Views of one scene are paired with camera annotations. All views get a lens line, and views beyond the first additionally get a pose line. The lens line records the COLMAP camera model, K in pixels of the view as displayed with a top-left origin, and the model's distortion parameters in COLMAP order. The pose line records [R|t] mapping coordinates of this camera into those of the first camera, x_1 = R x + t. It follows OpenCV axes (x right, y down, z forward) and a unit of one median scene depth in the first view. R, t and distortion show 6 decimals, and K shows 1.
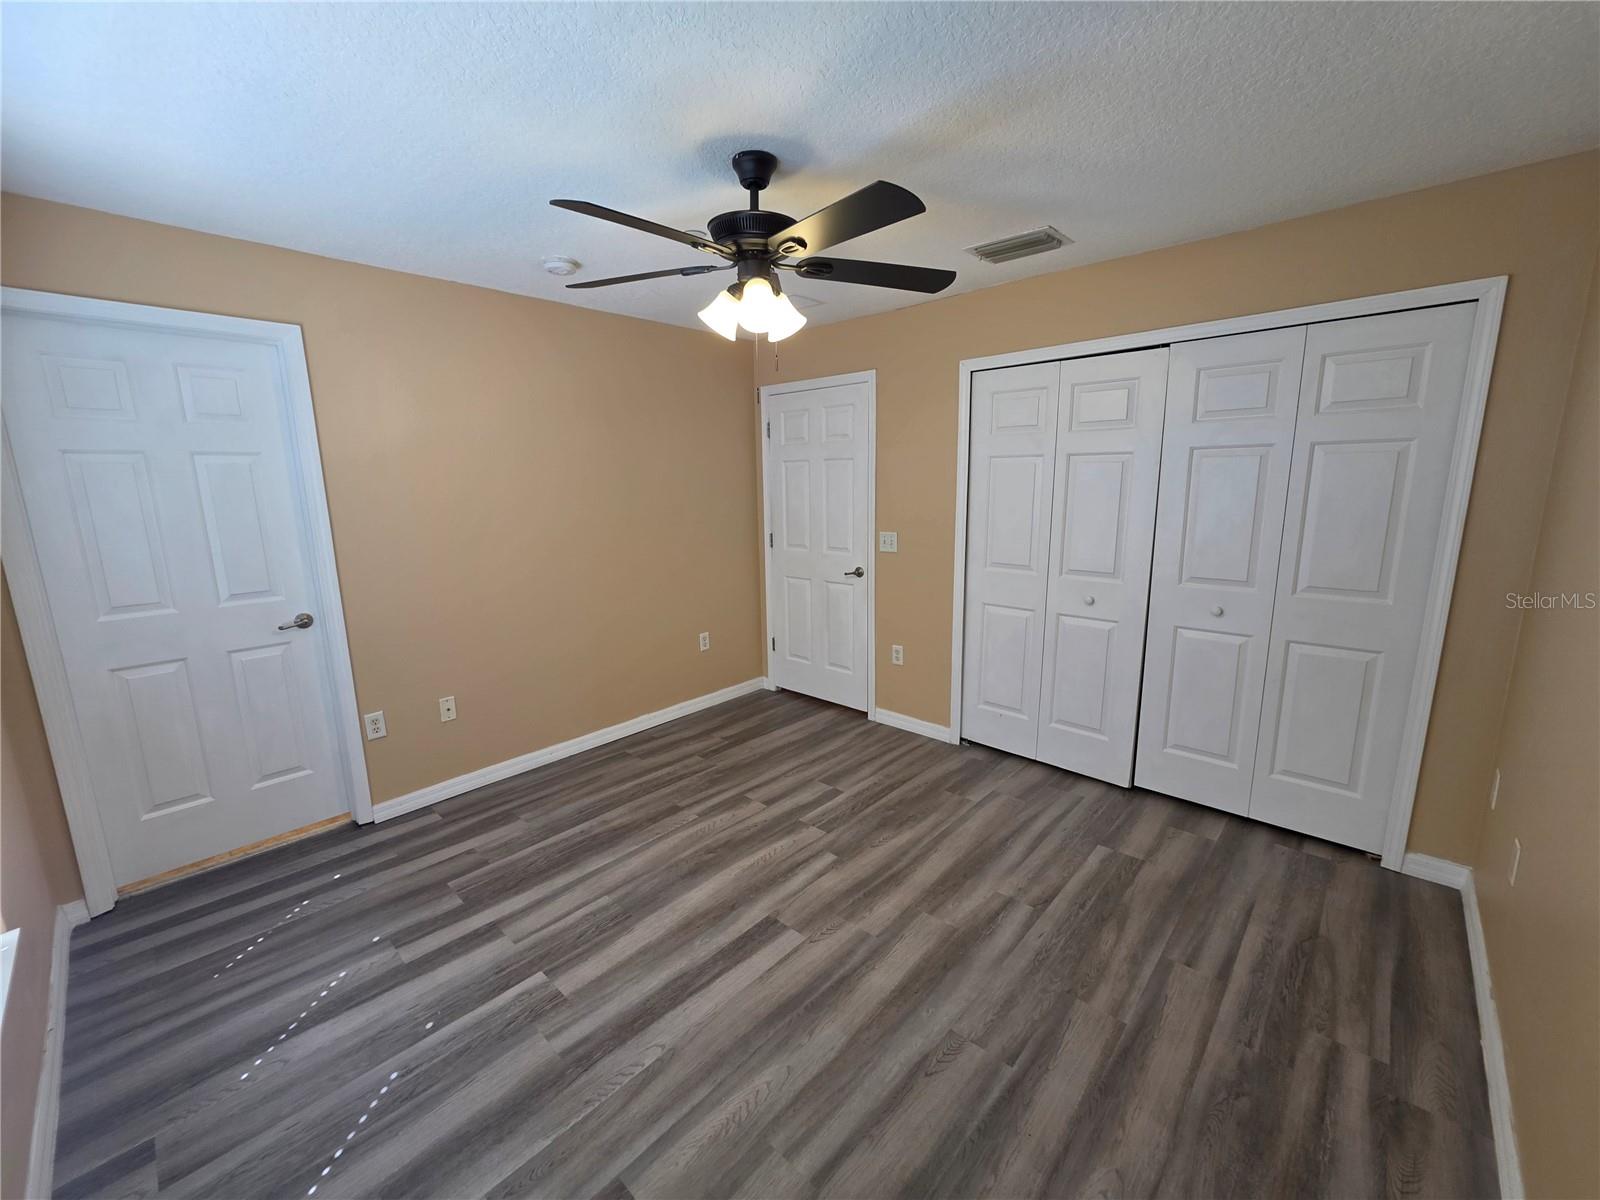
lens RADIAL K [[641.2, 0, 783.5], [0, 641.2, 597.7], [0, 0, 1]] dist [0.001289, 0.000154]
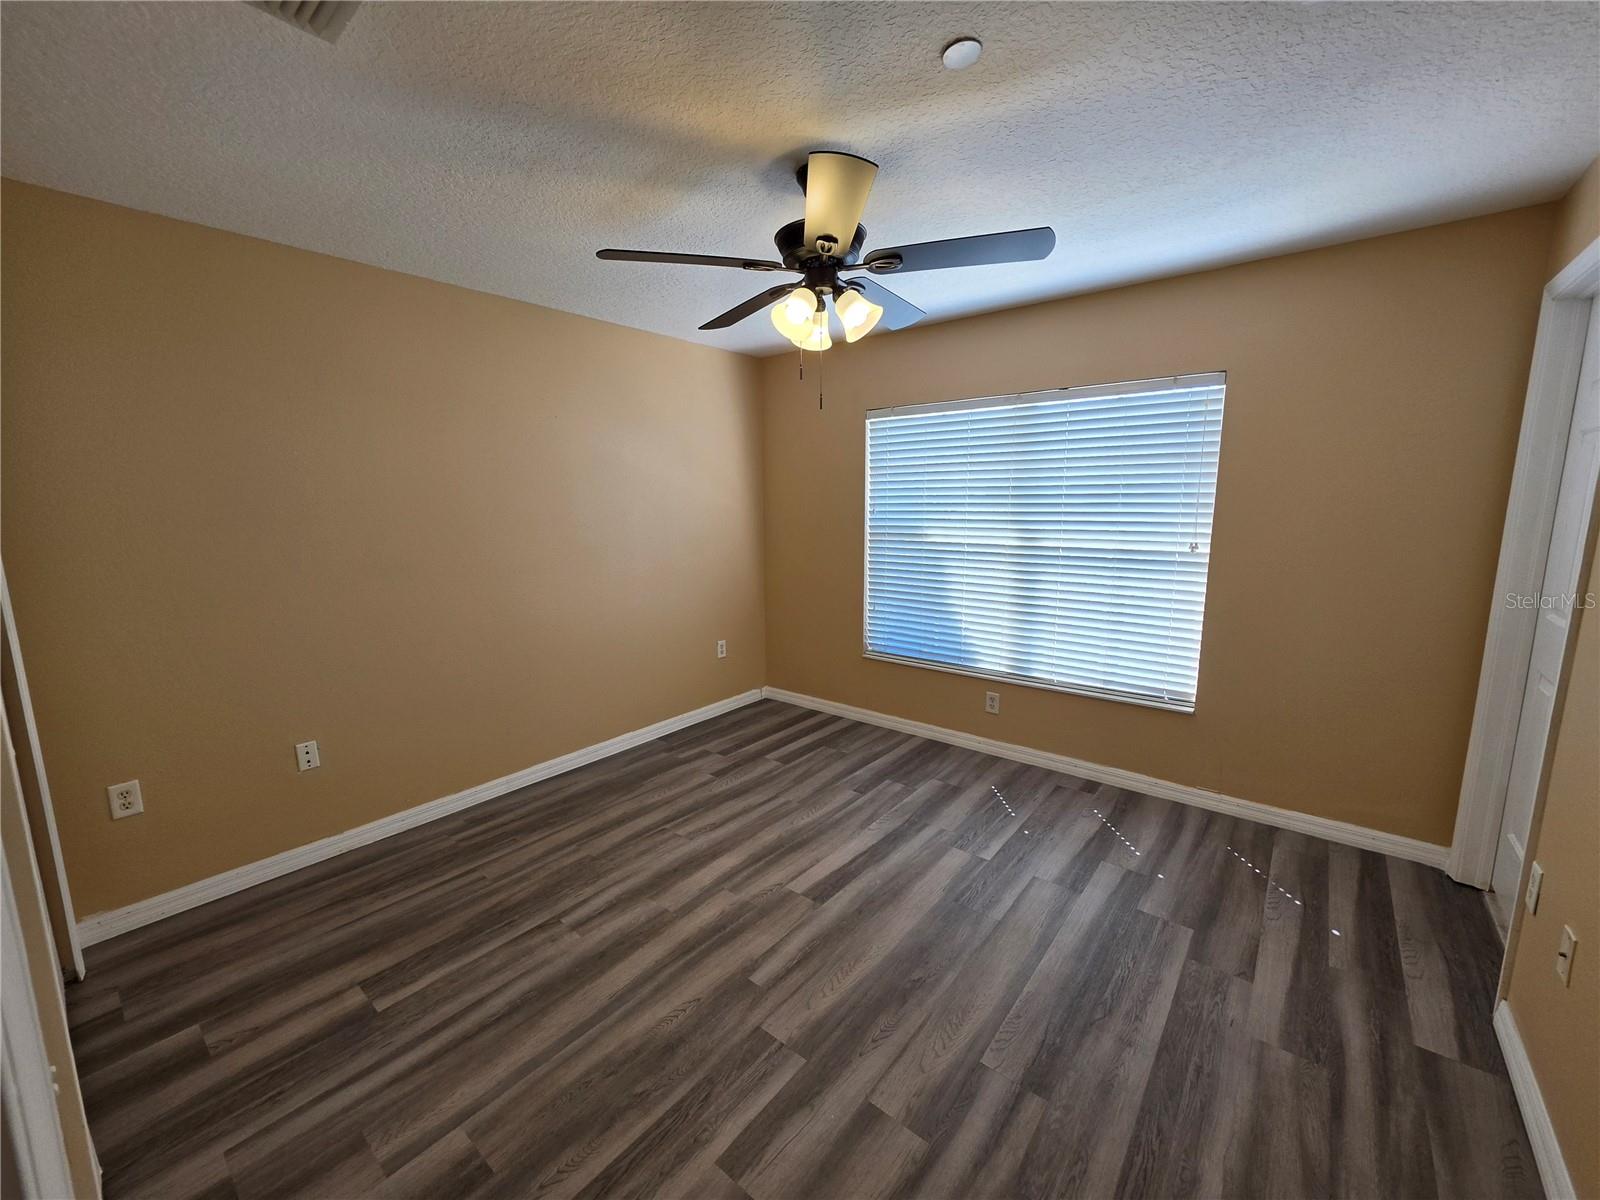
lens RADIAL K [[641.2, 0, 783.5], [0, 641.2, 597.7], [0, 0, 1]] dist [0.001289, 0.000154]
pose [[-0.997698, 0.039484, -0.055136, 0.076441], [0.018443, 0.940363, 0.339672, -0.322887], [0.065260, 0.337873, -0.938926, 1.790354]]
